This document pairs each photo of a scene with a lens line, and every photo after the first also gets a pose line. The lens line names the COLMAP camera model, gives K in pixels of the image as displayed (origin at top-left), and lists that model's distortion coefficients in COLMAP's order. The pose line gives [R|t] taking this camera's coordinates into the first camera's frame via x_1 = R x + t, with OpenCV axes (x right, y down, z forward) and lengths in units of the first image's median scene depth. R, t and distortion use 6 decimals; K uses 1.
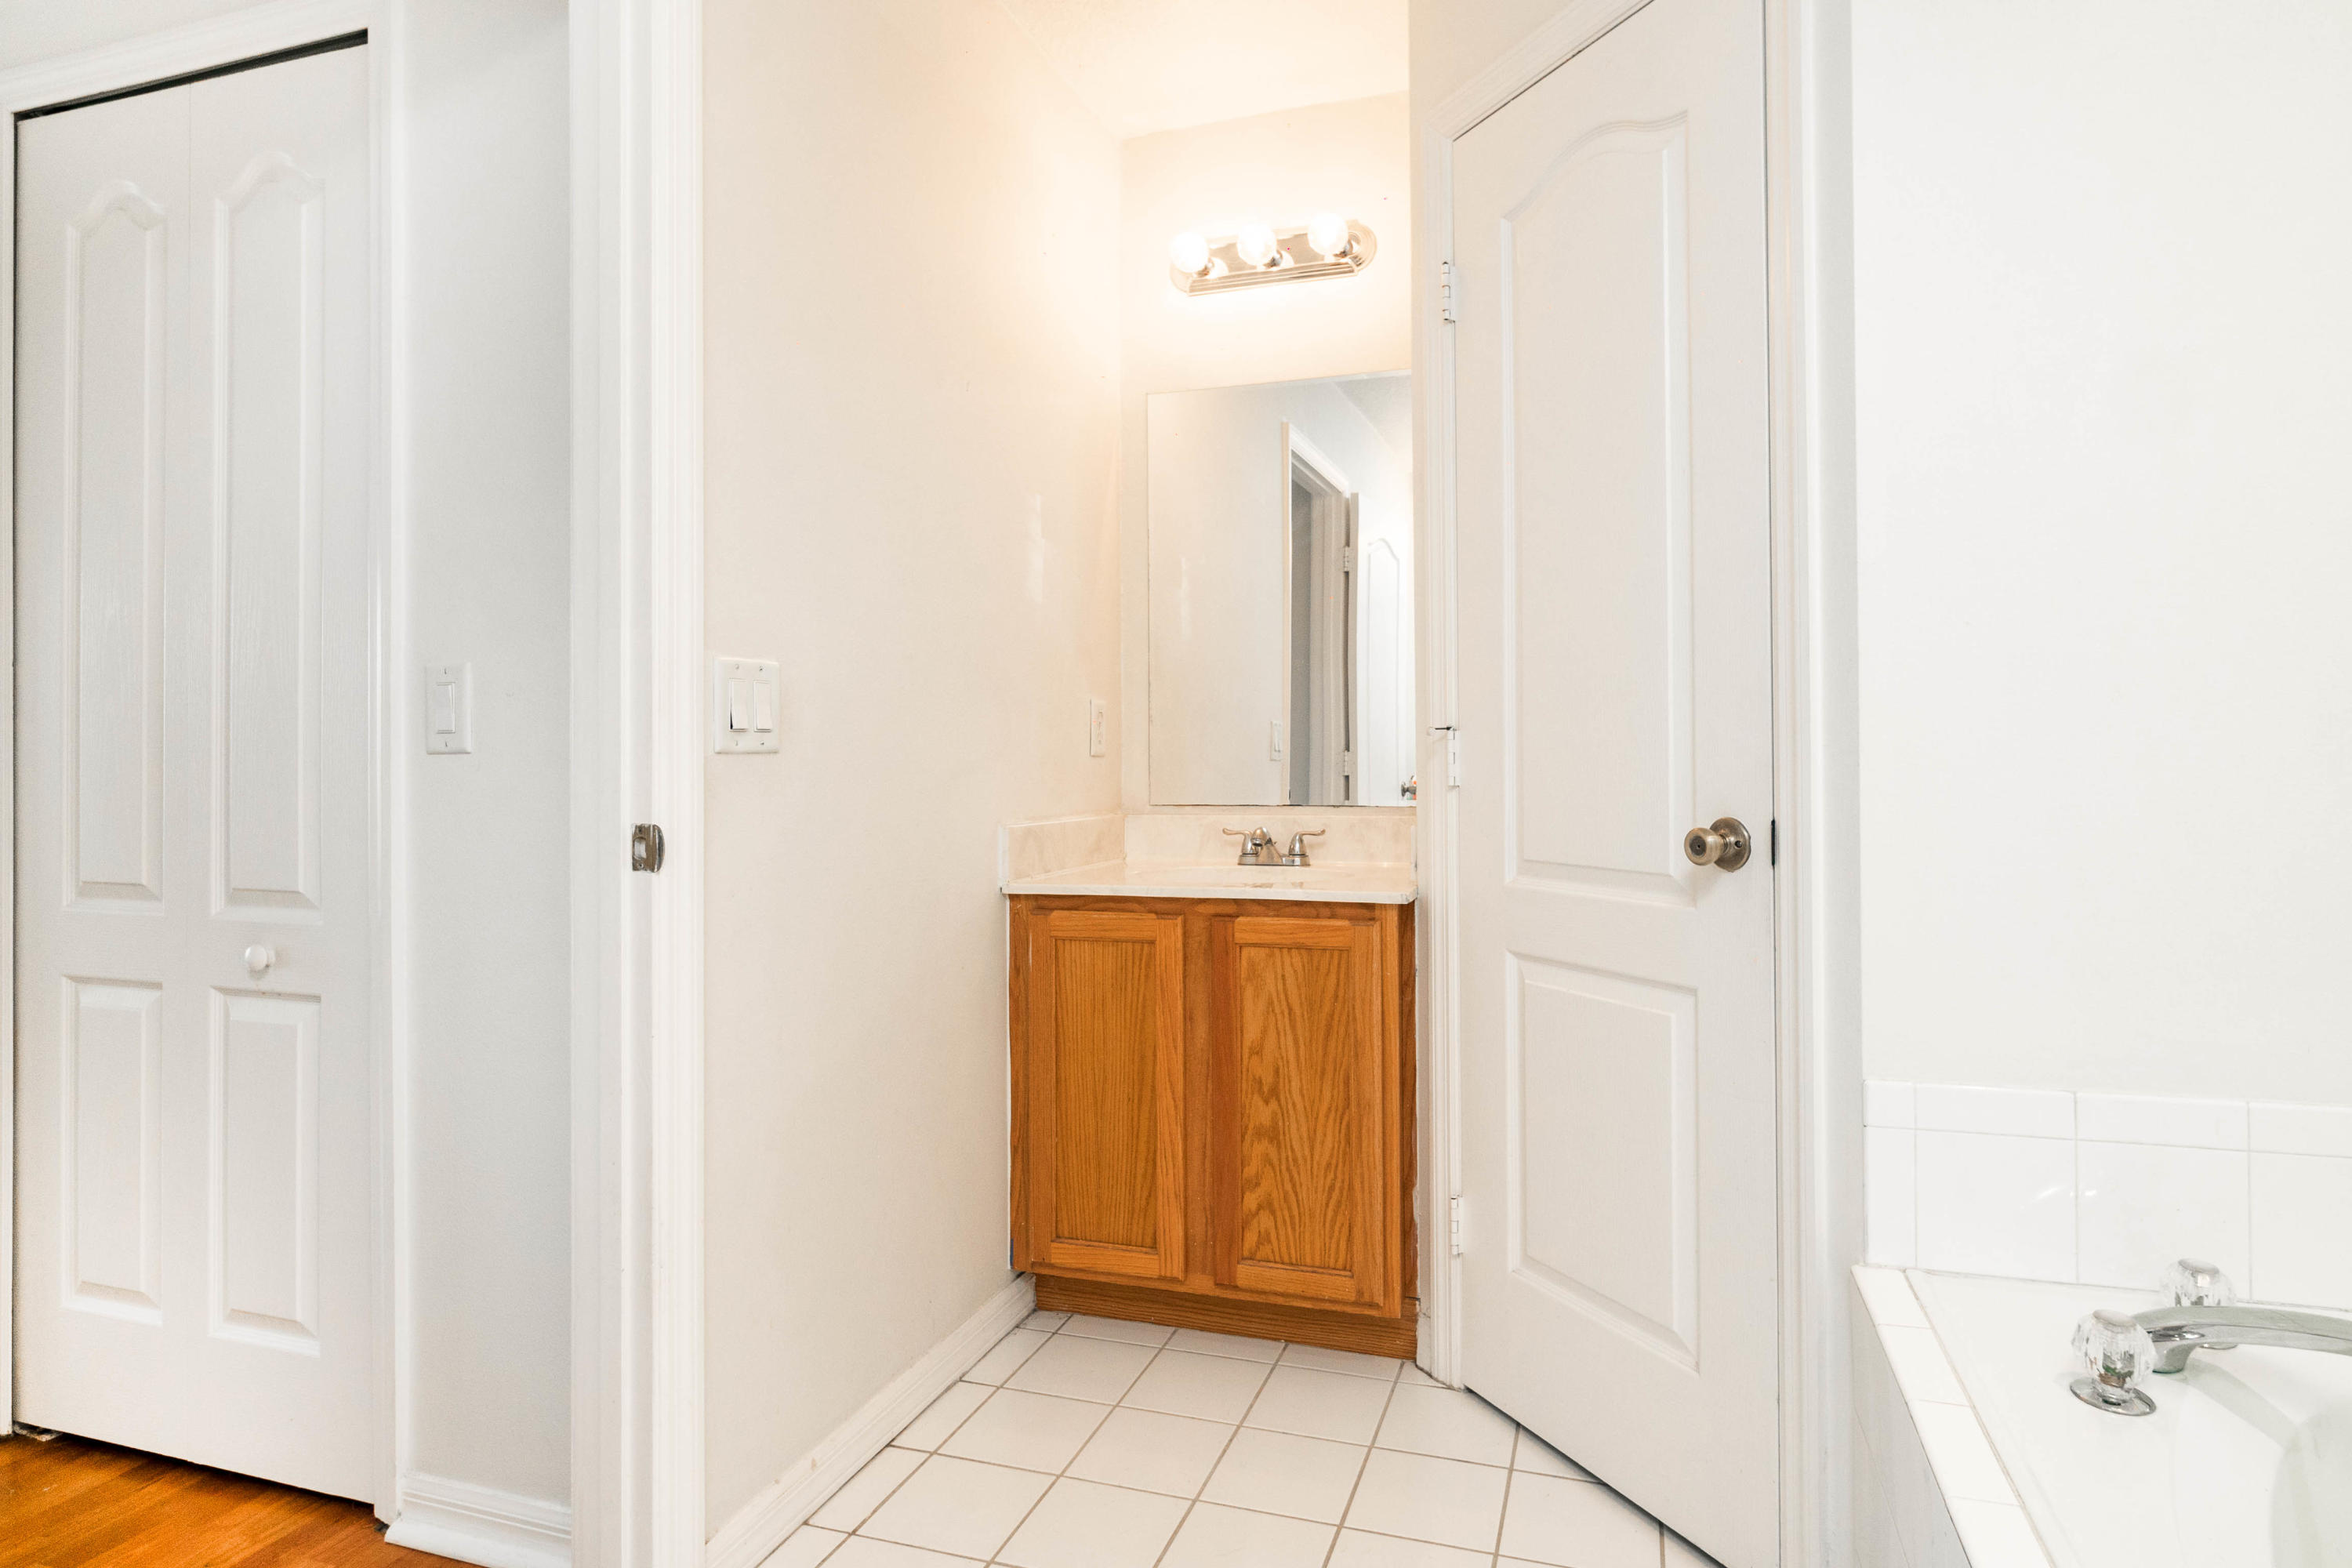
lens RADIAL K [[1372.1, 0, 1174.5], [0, 1372.1, 734.9], [0, 0, 1]] dist [-0.000511, -0.043584]
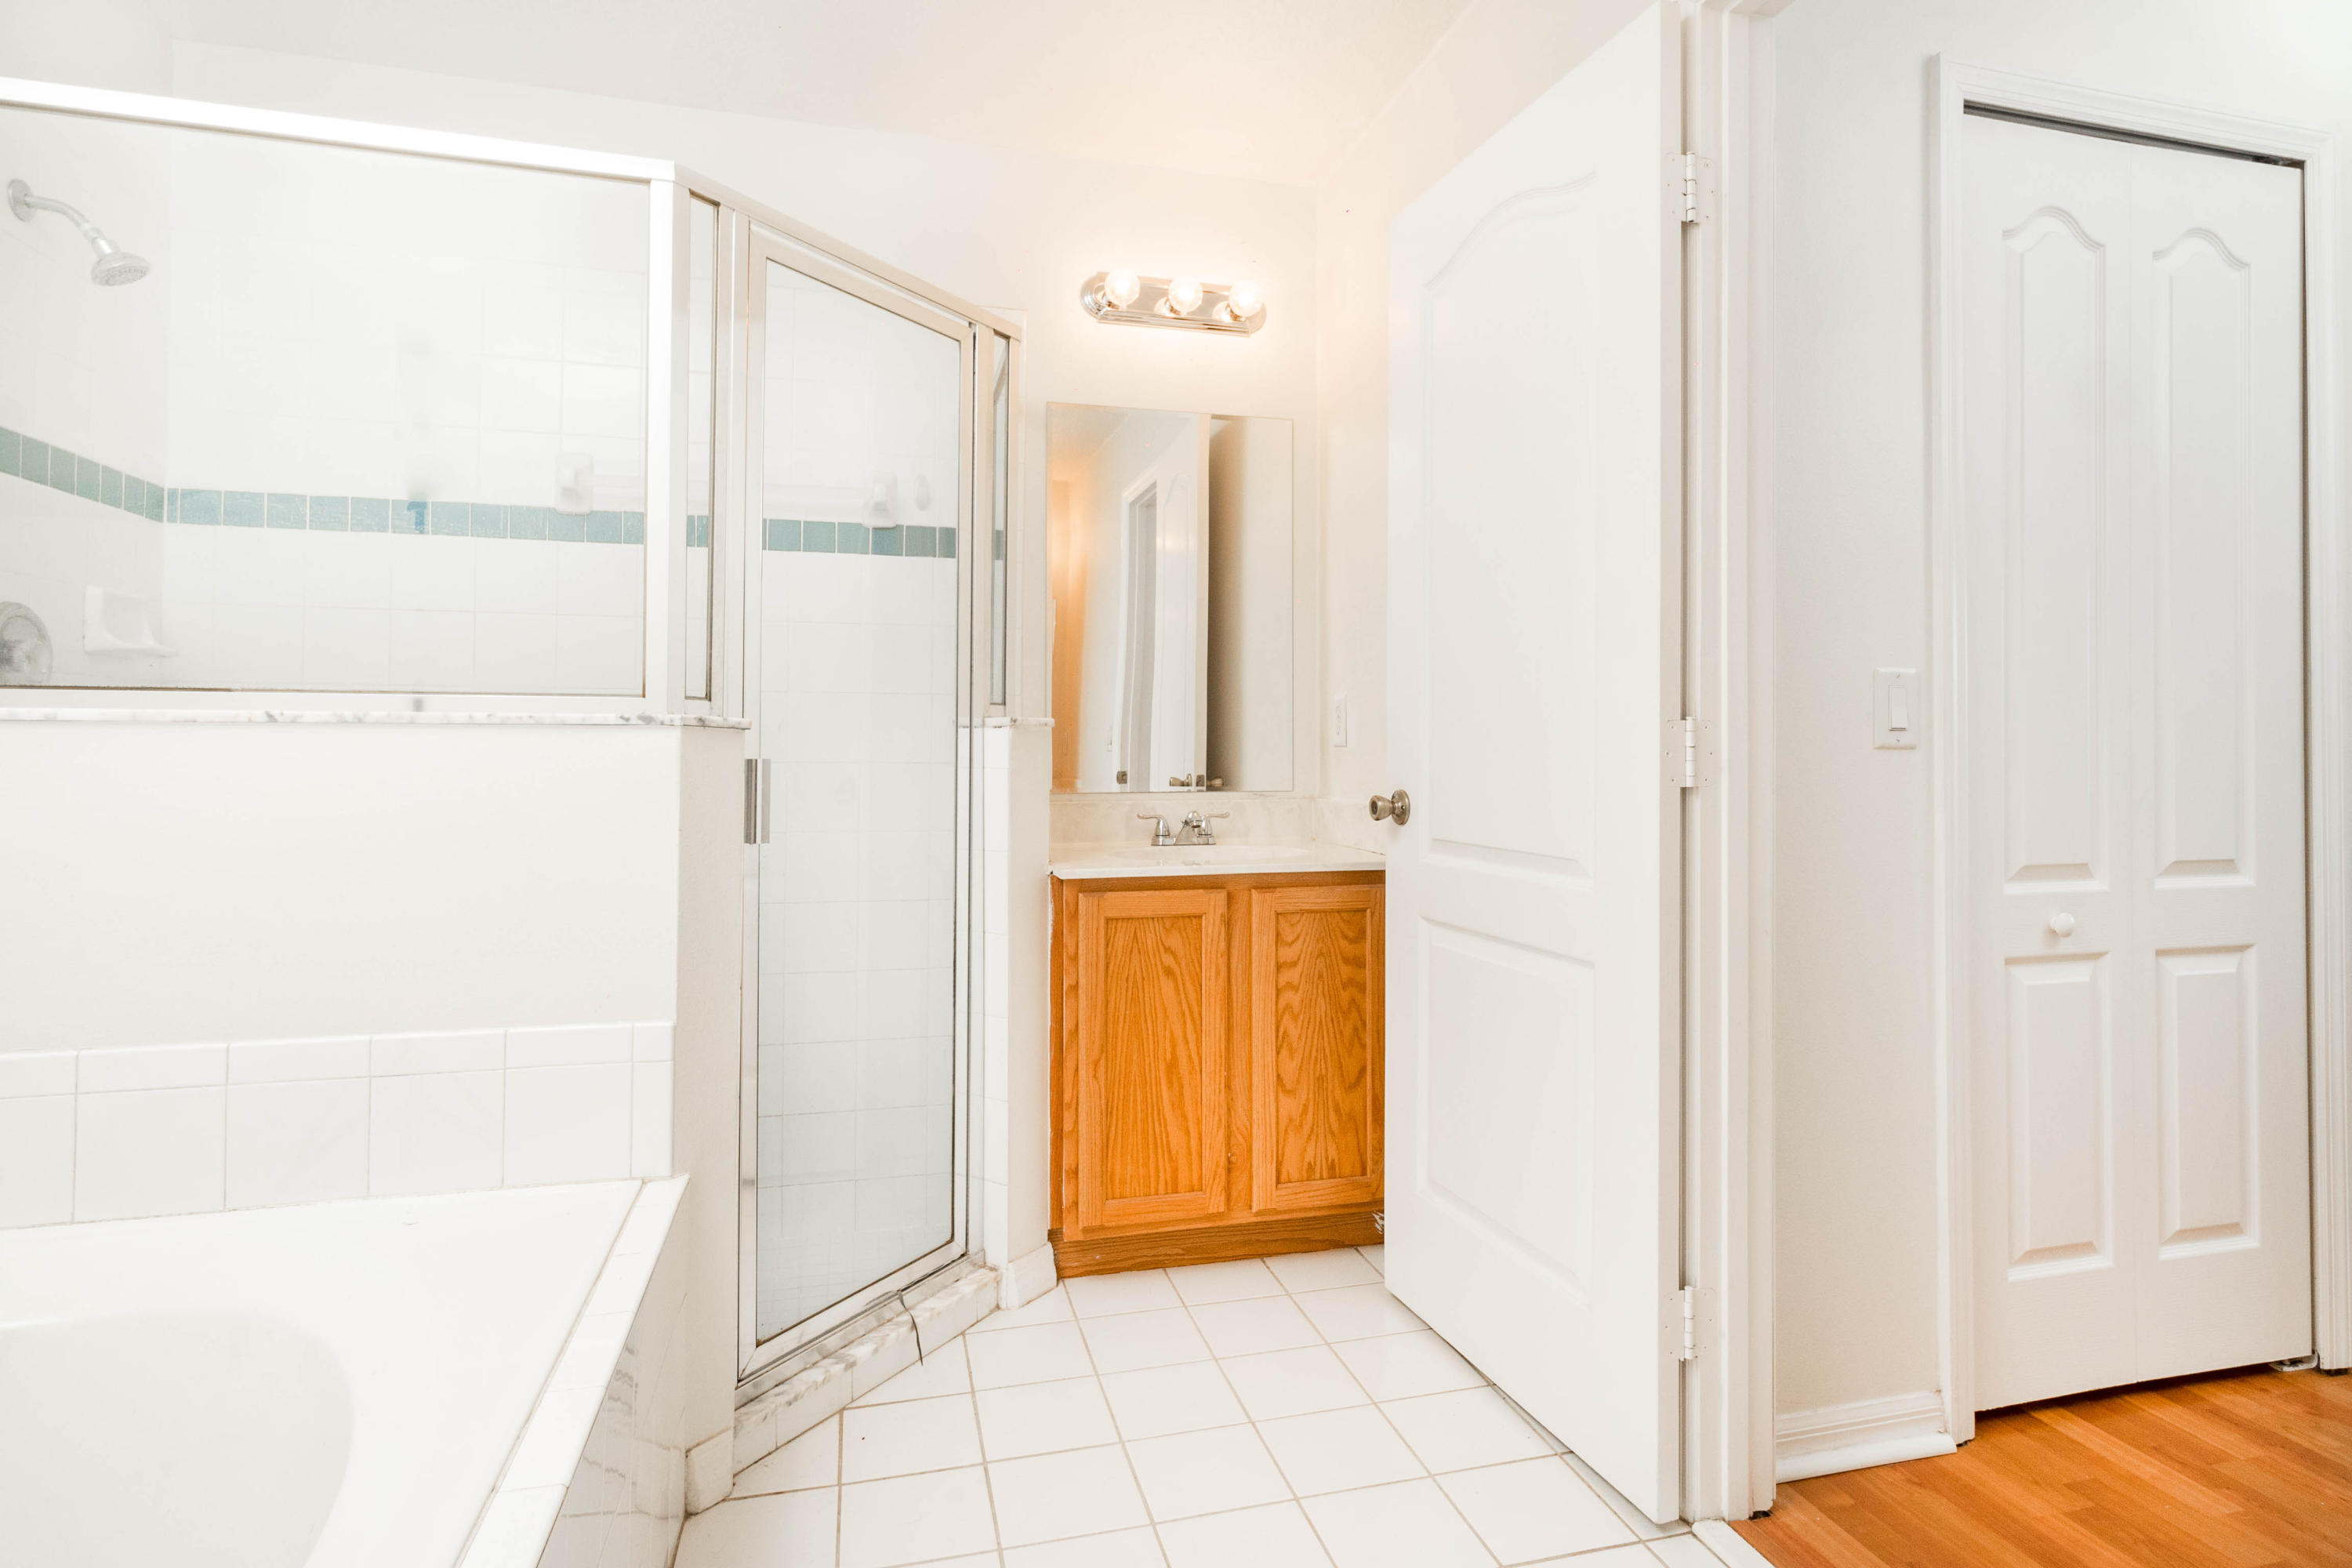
lens RADIAL K [[1248.5, 0, 1175.3], [0, 1248.5, 741.3], [0, 0, 1]] dist [-0.002427, -0.000614]
pose [[0.834462, 0.002365, 0.551060, -0.578167], [-0.008013, 0.999937, 0.007842, 0.002798], [-0.551007, -0.010960, 0.834429, 0.168521]]
